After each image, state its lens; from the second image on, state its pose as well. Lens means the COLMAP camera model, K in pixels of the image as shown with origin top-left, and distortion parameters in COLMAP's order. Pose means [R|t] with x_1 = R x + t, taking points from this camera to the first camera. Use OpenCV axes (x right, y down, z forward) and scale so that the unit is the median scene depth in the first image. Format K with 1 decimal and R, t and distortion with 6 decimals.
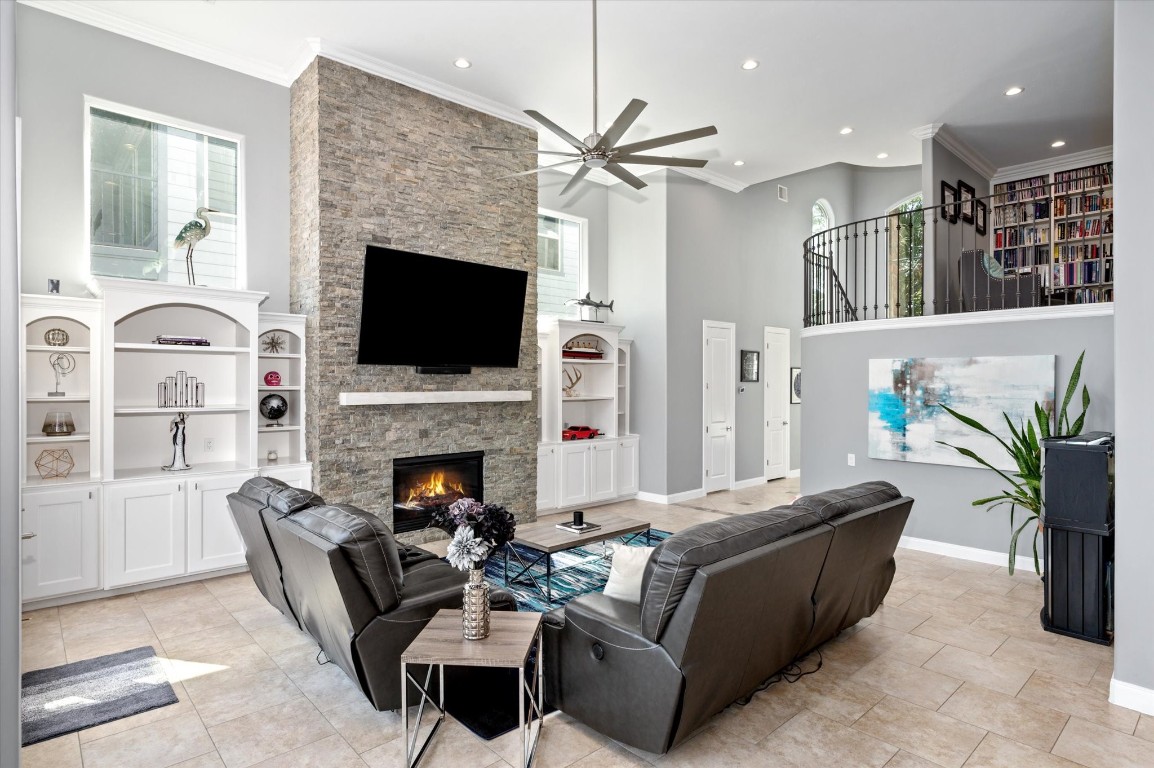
lens RADIAL K [[612.4, 0, 577.0], [0, 612.4, 384.0], [0, 0, 1]] dist [0.001663, 0.000234]
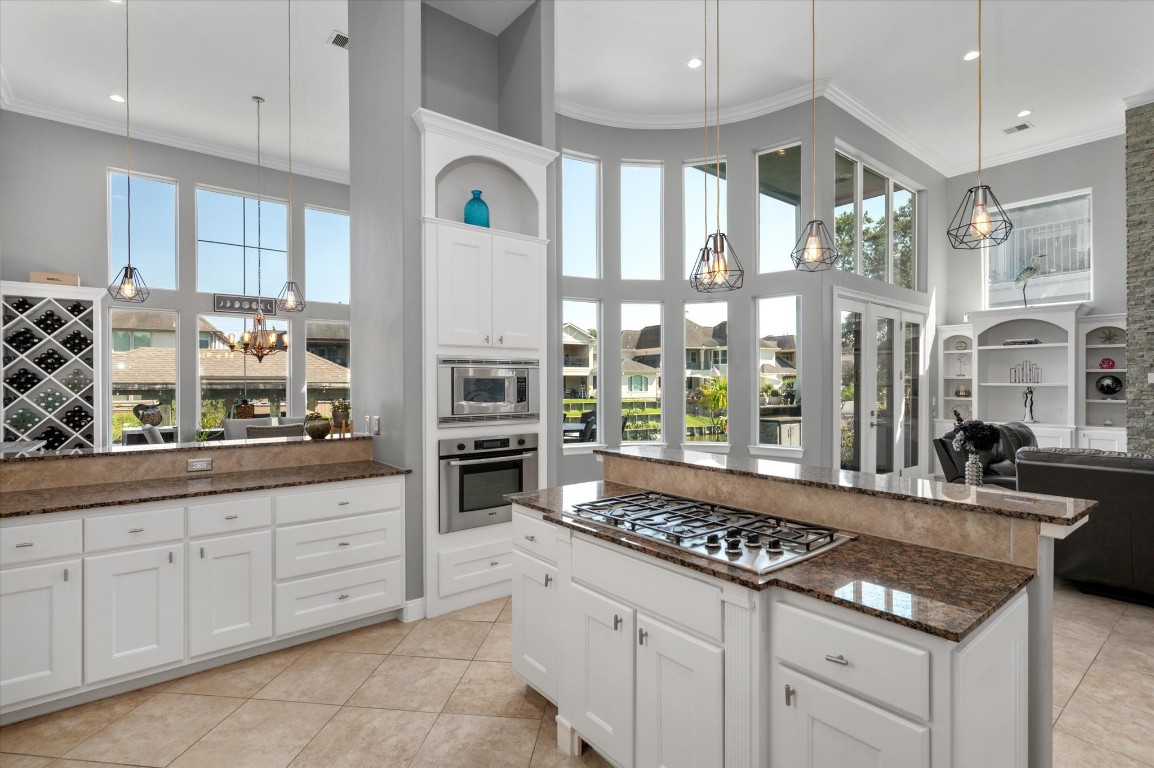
lens RADIAL K [[547.6, 0, 577.0], [0, 547.6, 384.0], [0, 0, 1]] dist [0.001153, 0.000472]
pose [[-0.061324, 0.001235, -0.998117, 0.732844], [0.000030, 0.999999, 0.001235, 0.032319], [0.998118, 0.000046, -0.061324, -0.070972]]
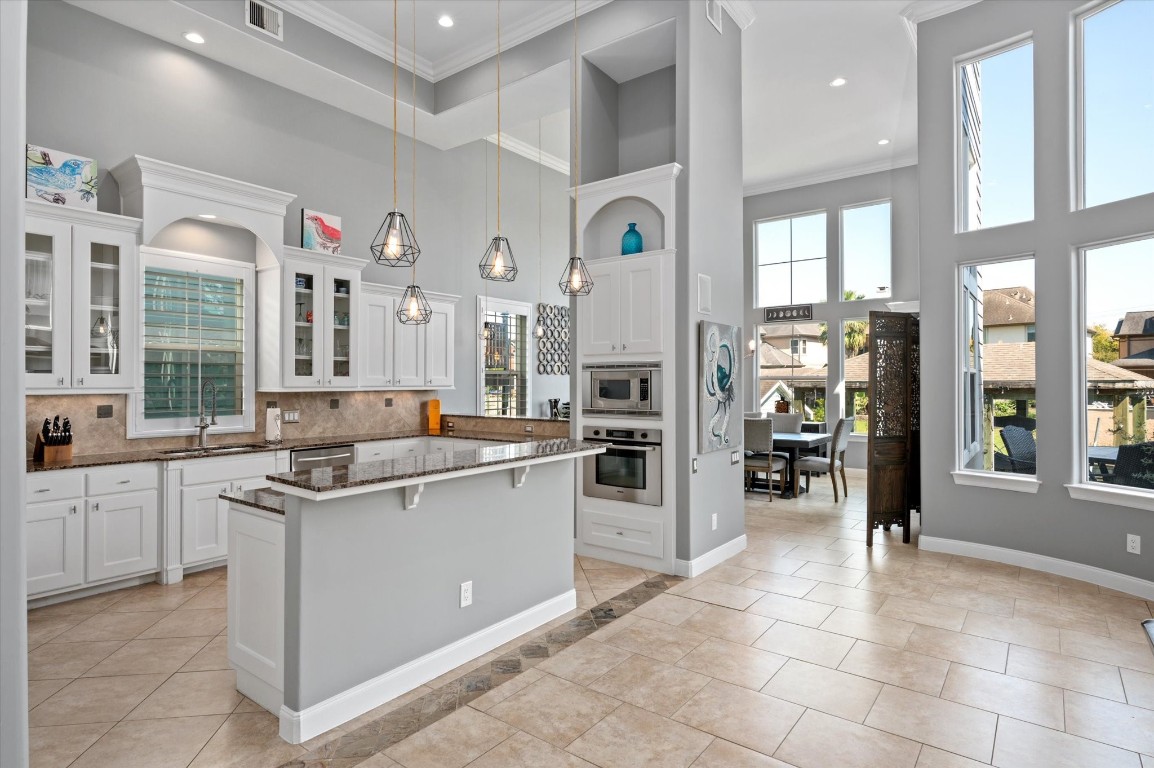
lens RADIAL K [[610.6, 0, 578.1], [0, 610.6, 377.9], [0, 0, 1]] dist [0.000806, -0.000070]
pose [[-0.983865, -0.001101, -0.178908, 0.339622], [-0.000193, 0.999987, -0.005093, 0.028758], [0.178912, -0.004976, -0.983853, 0.584441]]
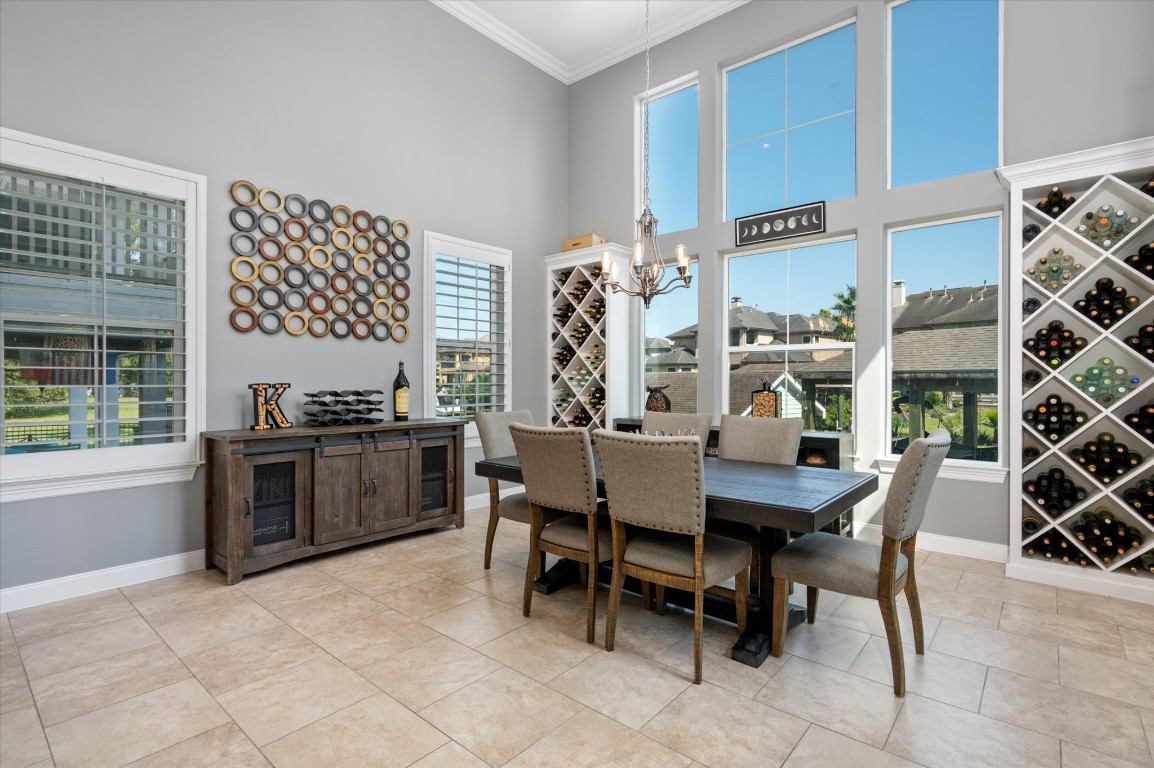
lens RADIAL K [[551.5, 0, 573.5], [0, 551.5, 379.3], [0, 0, 1]] dist [-0.001293, 0.000442]
pose [[-0.993103, -0.001786, -0.117234, -0.132609], [-0.001932, 0.999997, 0.001138, 0.064941], [0.117232, 0.001356, -0.993104, -0.193305]]
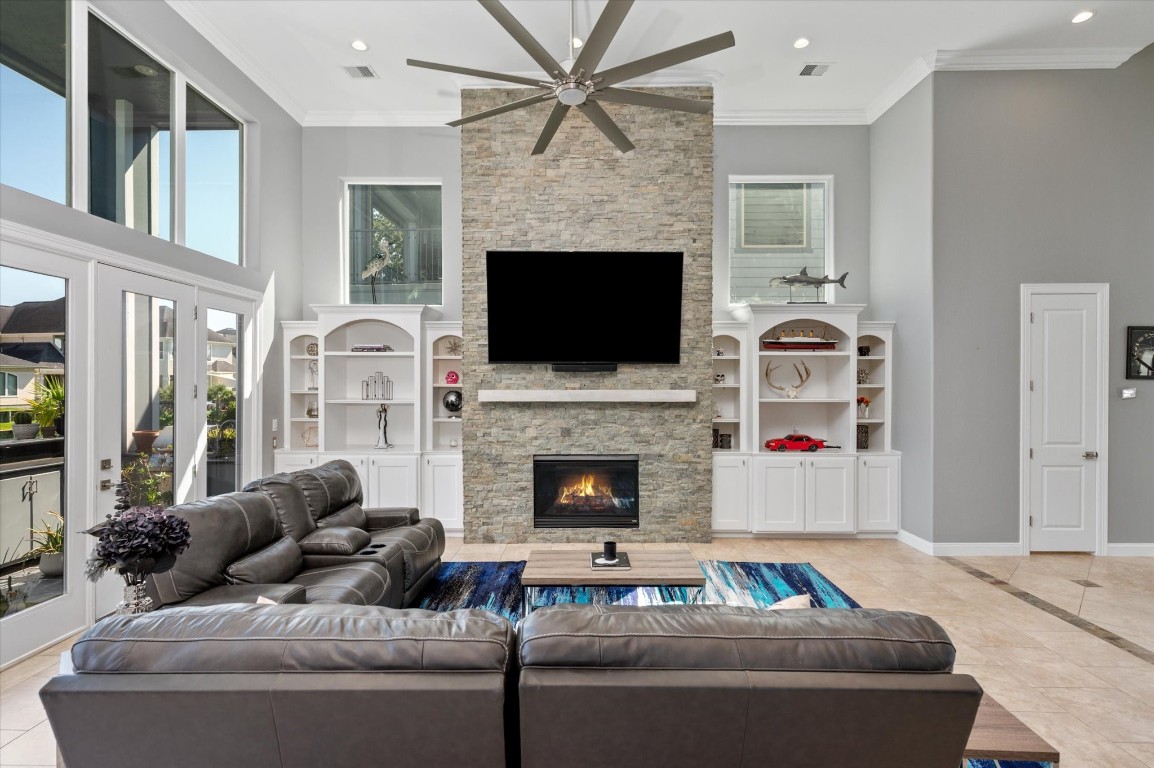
lens RADIAL K [[547.6, 0, 577.0], [0, 547.6, 384.0], [0, 0, 1]] dist [0.001153, 0.000472]
pose [[0.733104, 0.002760, -0.680111, 0.381972], [-0.001597, 0.999996, 0.002337, 0.000897], [0.680115, -0.000626, 0.733105, 0.376863]]
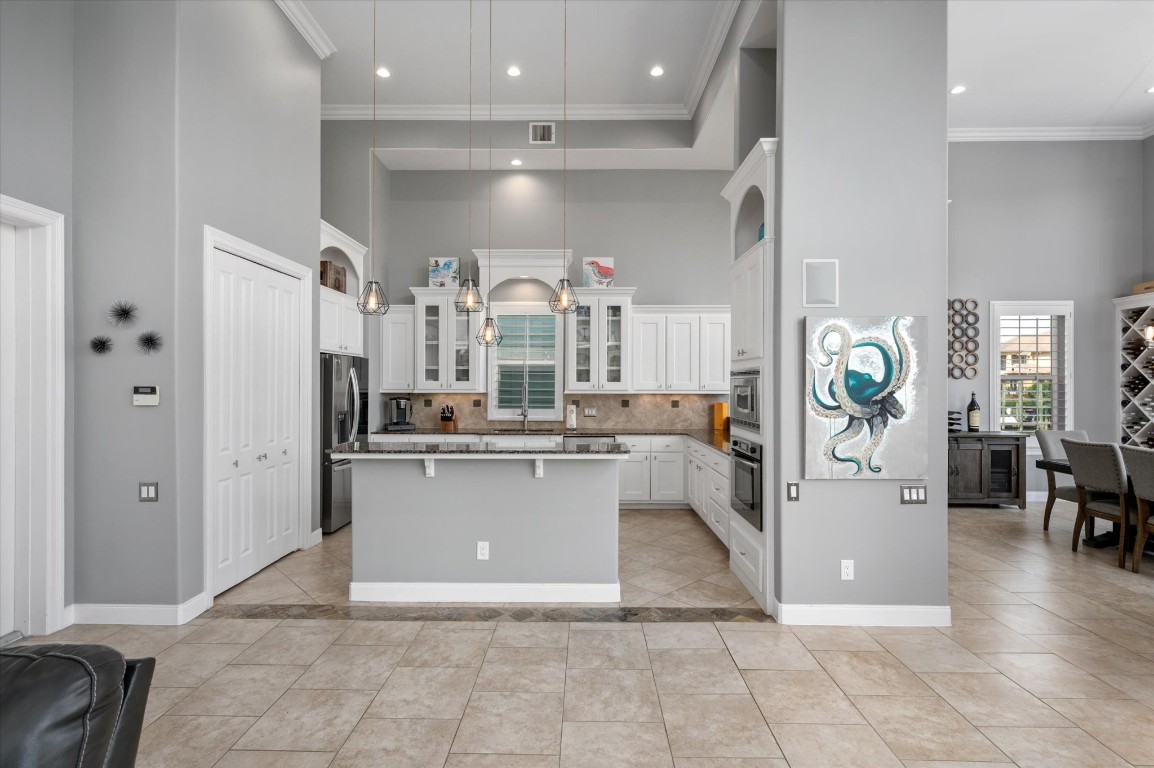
lens RADIAL K [[551.5, 0, 573.5], [0, 551.5, 379.3], [0, 0, 1]] dist [-0.001293, 0.000442]
pose [[-0.726730, 0.001085, 0.686922, -0.170411], [-0.001862, 0.999992, -0.003549, 0.019950], [-0.686920, -0.003859, -0.726722, 0.431525]]
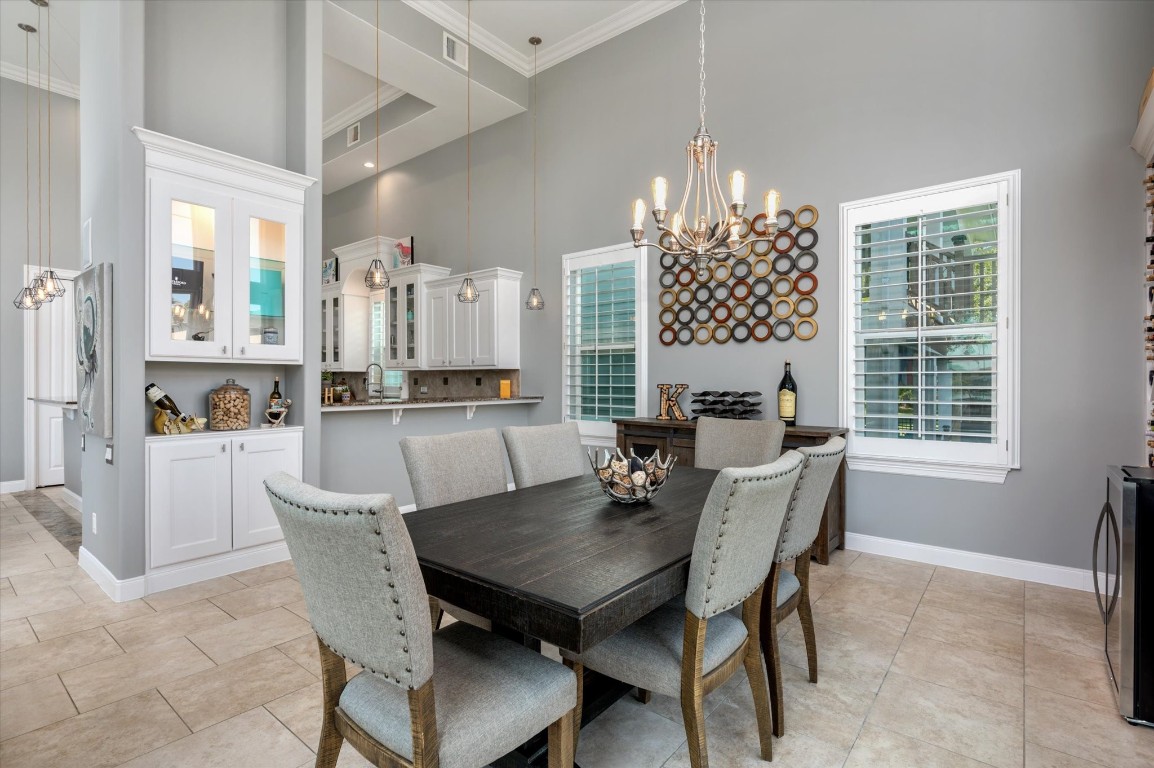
lens RADIAL K [[551.5, 0, 573.5], [0, 551.5, 379.3], [0, 0, 1]] dist [-0.001293, 0.000442]
pose [[-0.147891, 0.000502, 0.989004, -0.633318], [0.000941, 0.999999, -0.000367, 0.064177], [-0.989003, 0.000876, -0.147891, -0.595800]]
